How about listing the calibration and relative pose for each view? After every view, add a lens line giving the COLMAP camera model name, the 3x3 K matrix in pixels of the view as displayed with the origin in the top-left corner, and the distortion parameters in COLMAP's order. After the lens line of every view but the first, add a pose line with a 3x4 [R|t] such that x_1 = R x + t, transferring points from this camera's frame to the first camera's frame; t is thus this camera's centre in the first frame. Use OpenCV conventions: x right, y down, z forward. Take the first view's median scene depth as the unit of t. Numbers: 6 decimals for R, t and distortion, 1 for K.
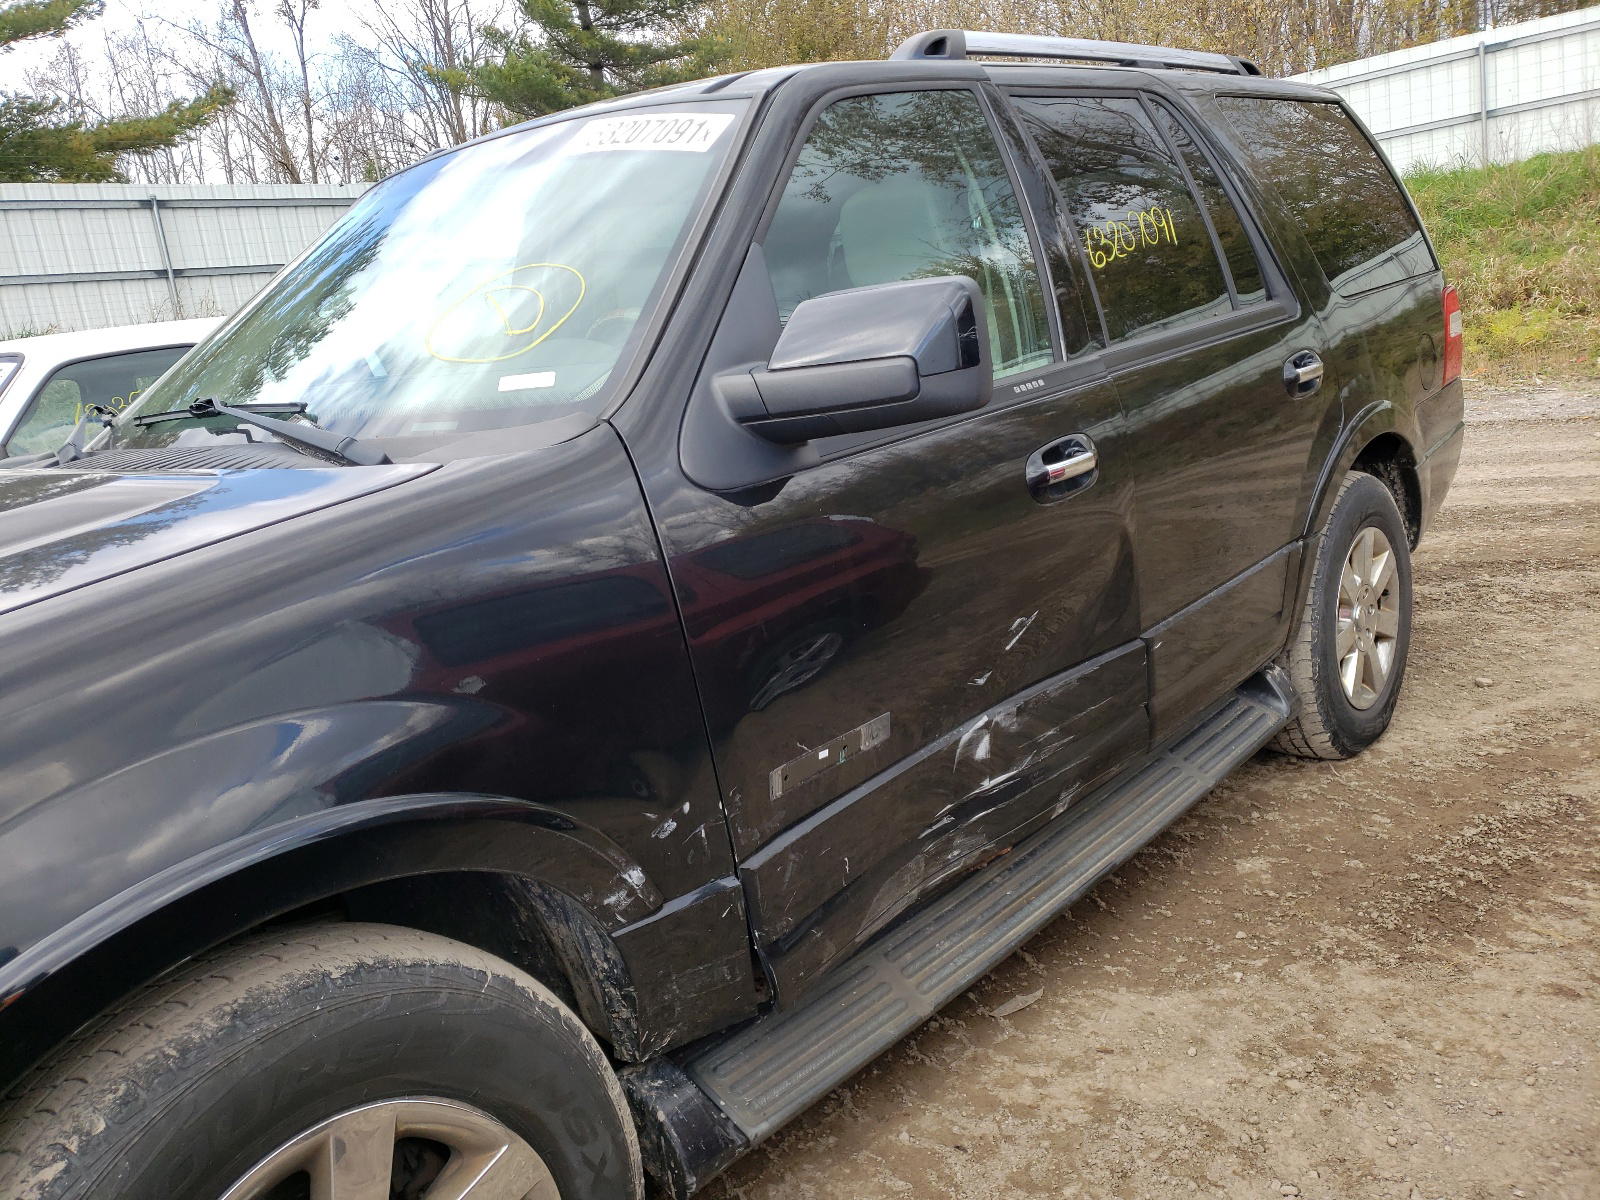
lens RADIAL K [[1239.7, 0, 800.0], [0, 1239.7, 600.0], [0, 0, 1]] dist [0.024970, -0.006719]
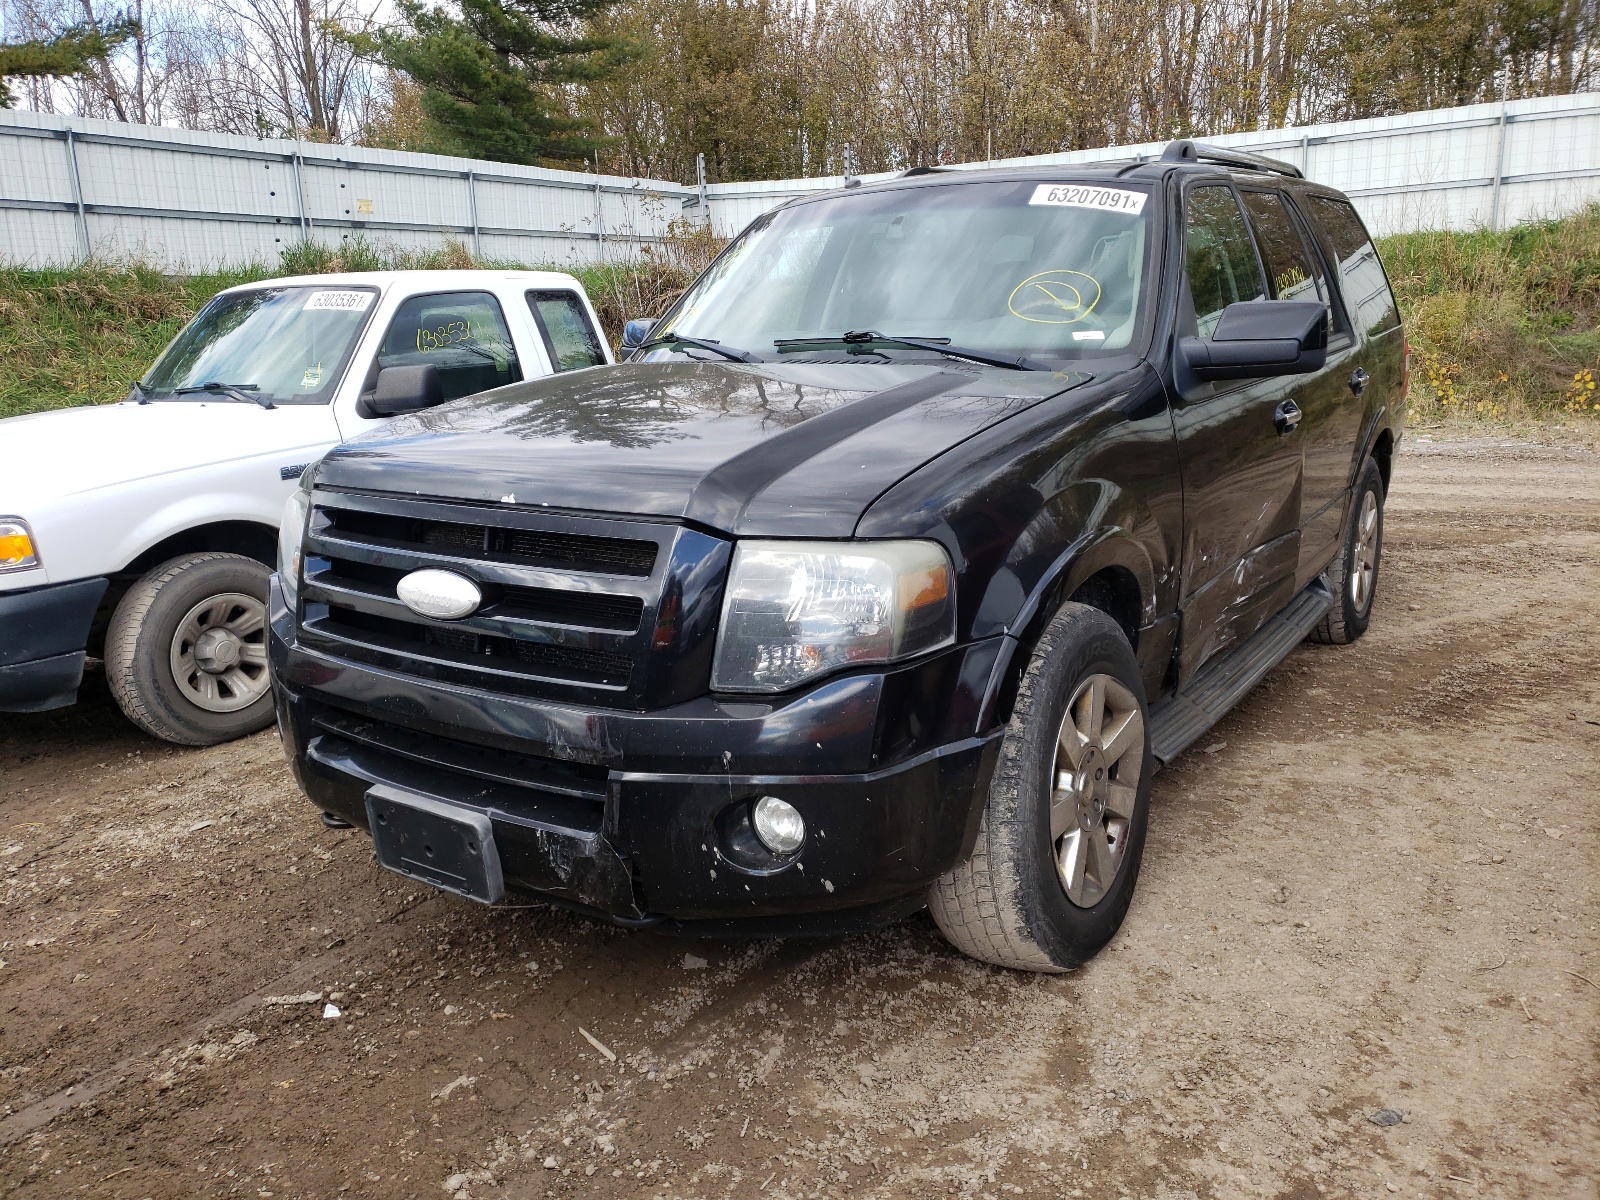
lens RADIAL K [[1248.3, 0, 796.5], [0, 1248.3, 610.3], [0, 0, 1]] dist [0.016230, 0.000421]
pose [[0.984521, 0.057369, 0.165614, -0.457695], [-0.057697, 0.998330, -0.002832, 0.127782], [-0.165500, -0.006767, 0.986187, -0.370693]]
